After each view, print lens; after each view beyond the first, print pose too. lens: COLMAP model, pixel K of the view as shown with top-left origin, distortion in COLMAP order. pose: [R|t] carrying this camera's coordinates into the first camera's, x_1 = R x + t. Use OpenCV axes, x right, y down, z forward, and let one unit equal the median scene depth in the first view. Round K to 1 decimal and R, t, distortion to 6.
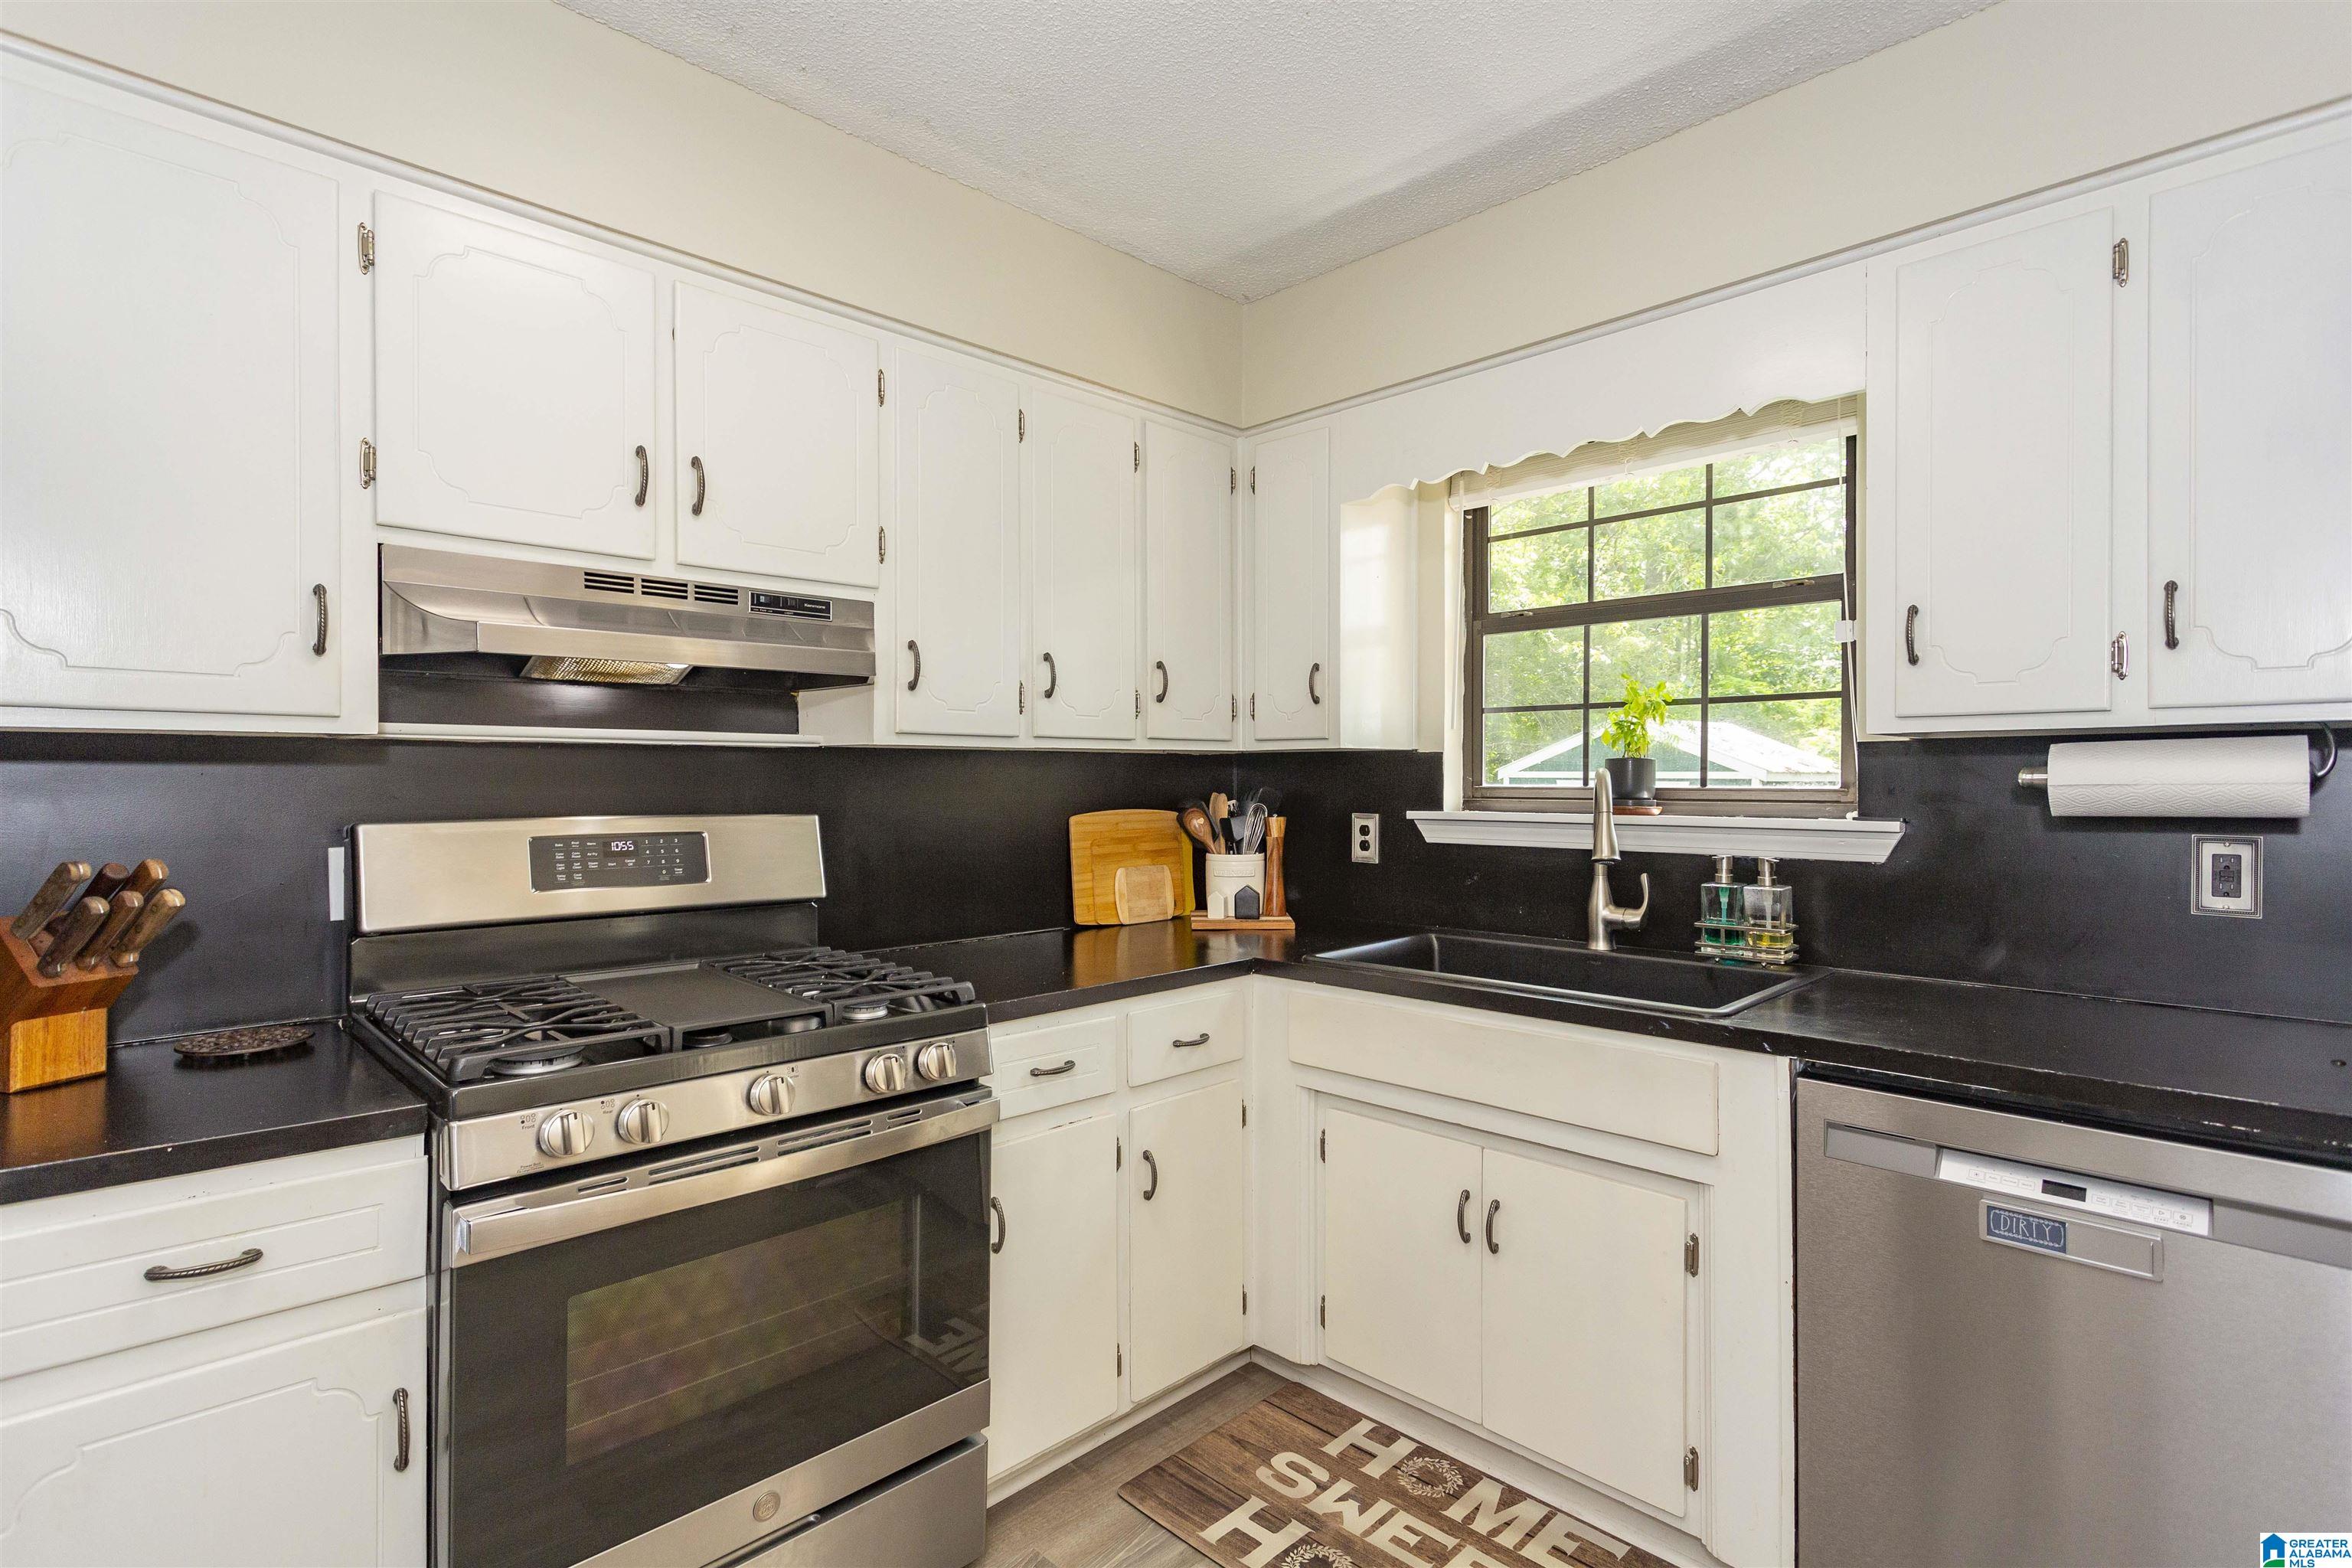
lens RADIAL K [[1128.6, 0, 1177.5], [0, 1128.6, 762.1], [0, 0, 1]] dist [0.001675, 0.001264]
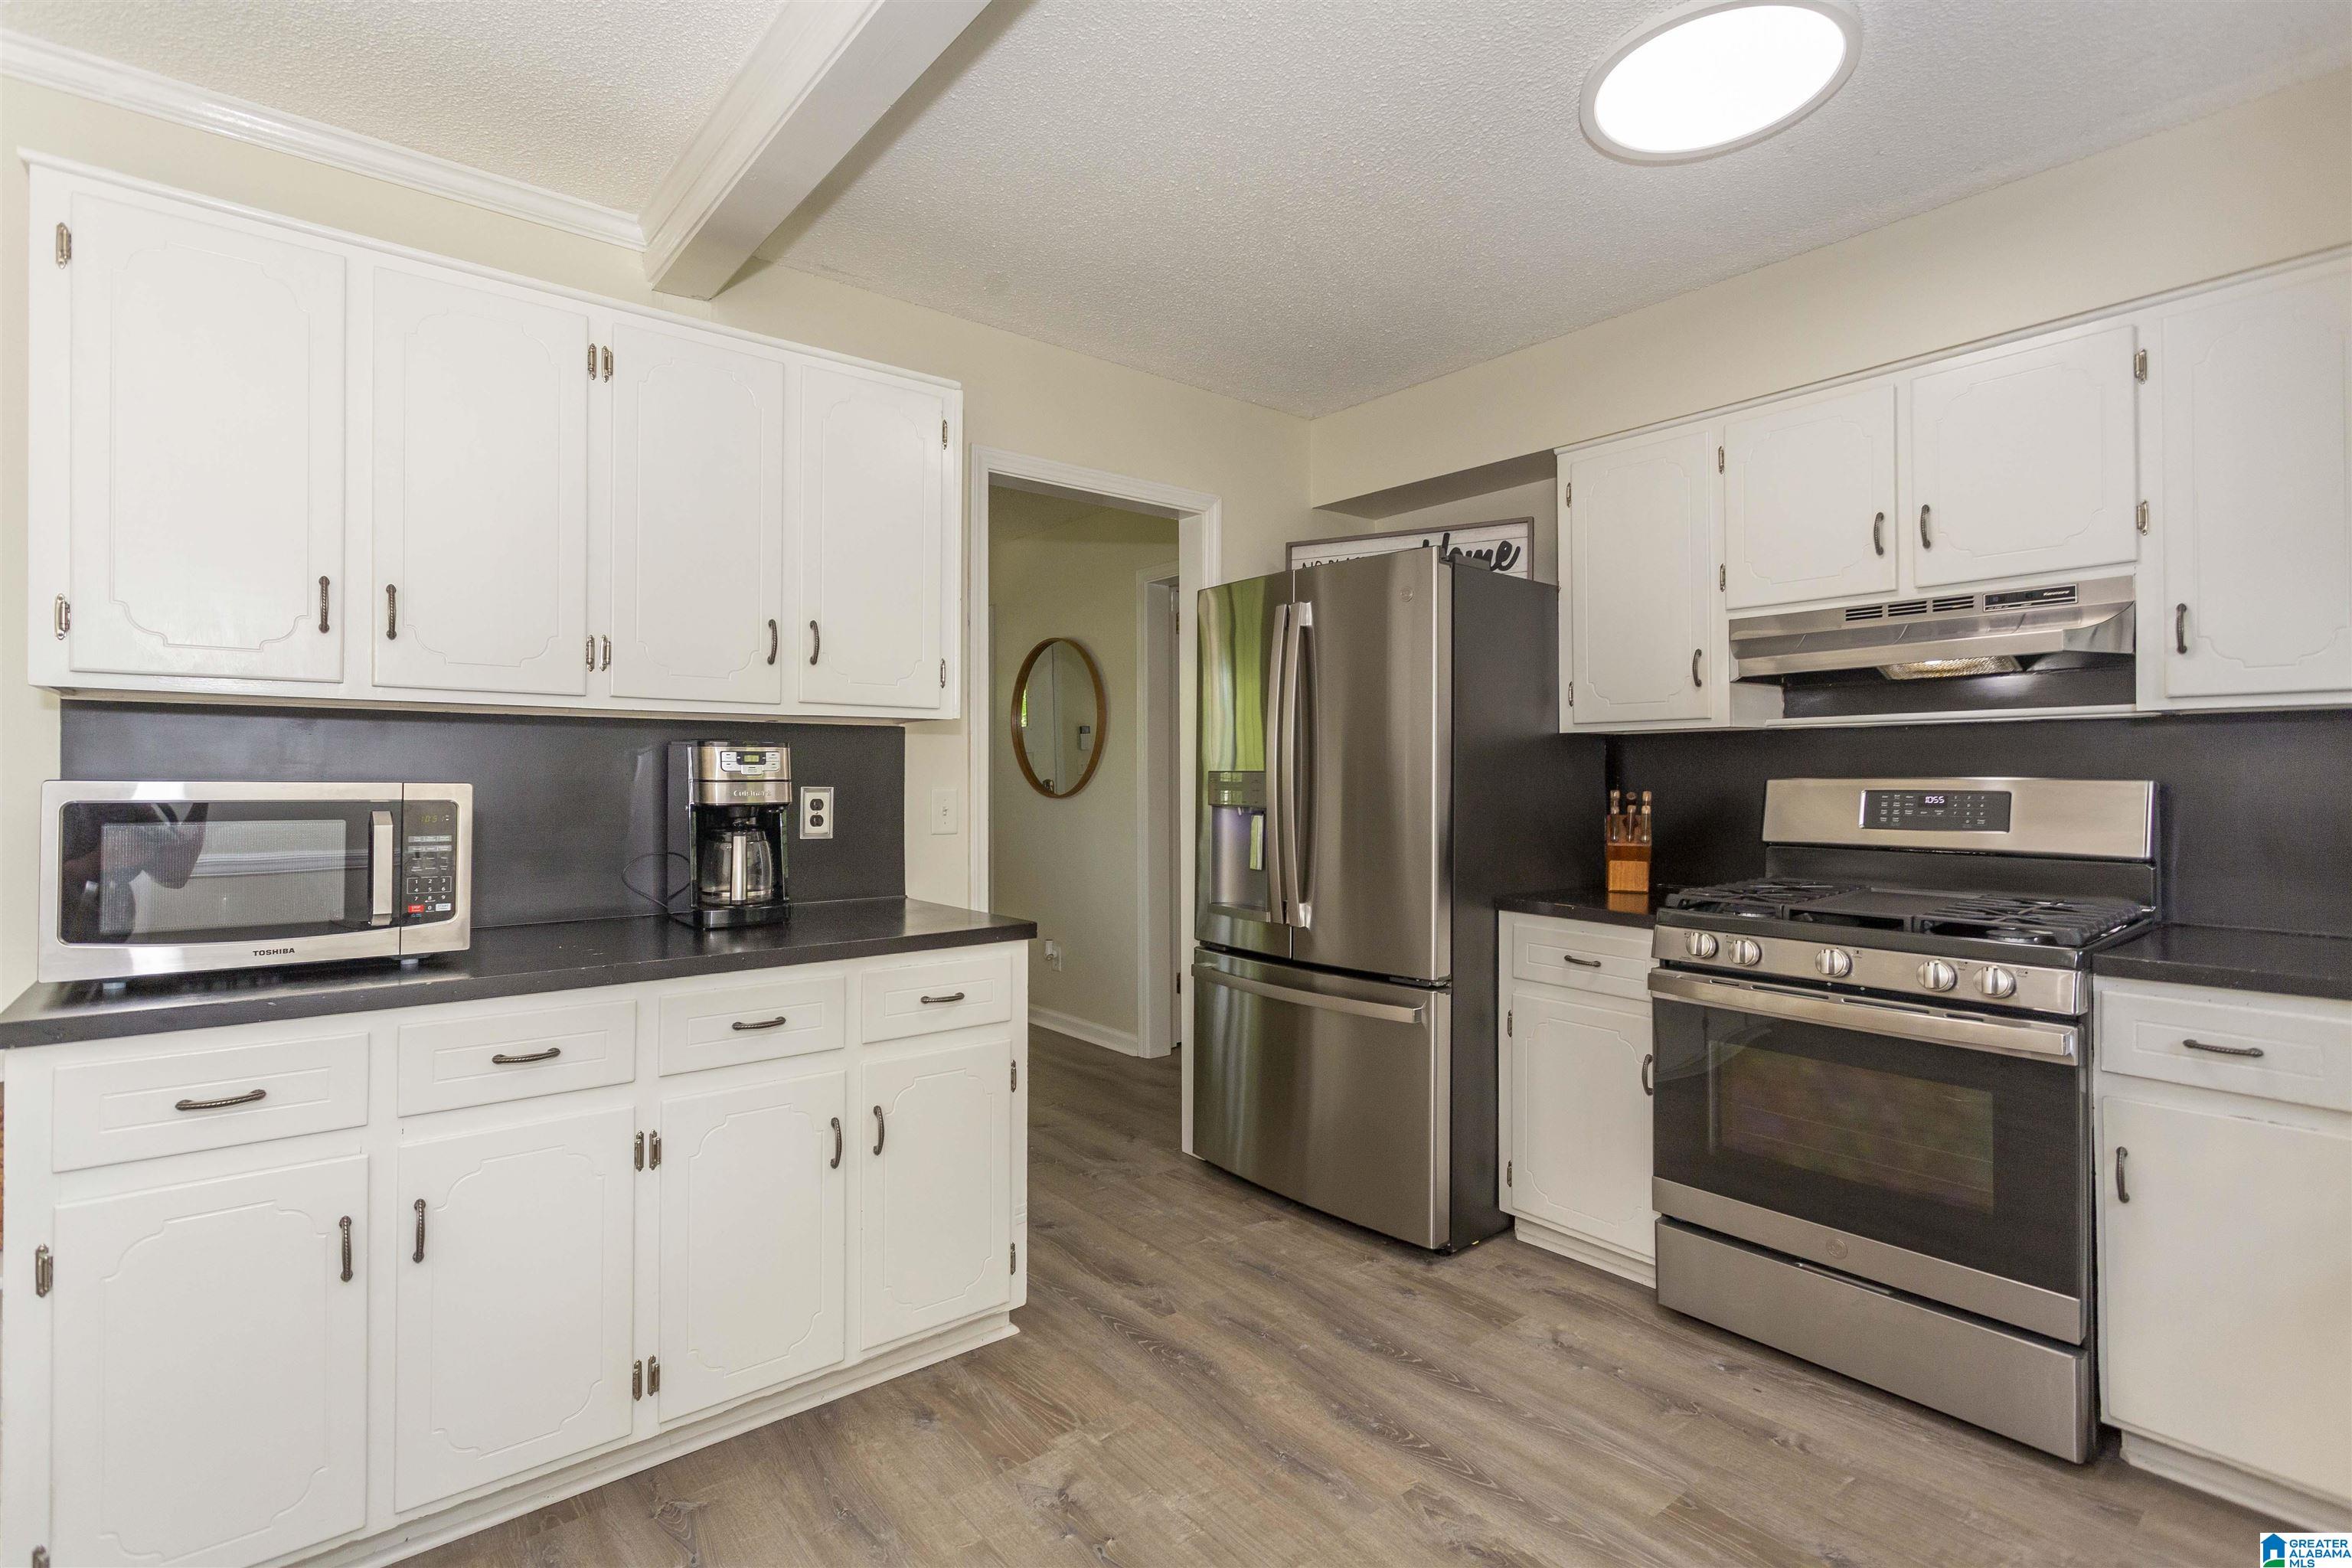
lens RADIAL K [[1128.6, 0, 1177.5], [0, 1128.6, 762.1], [0, 0, 1]] dist [0.001675, 0.001264]
pose [[-0.096213, -0.012902, -0.995277, 0.957300], [0.019472, 0.999700, -0.014842, 0.033368], [0.995170, -0.020808, -0.095933, 0.246445]]
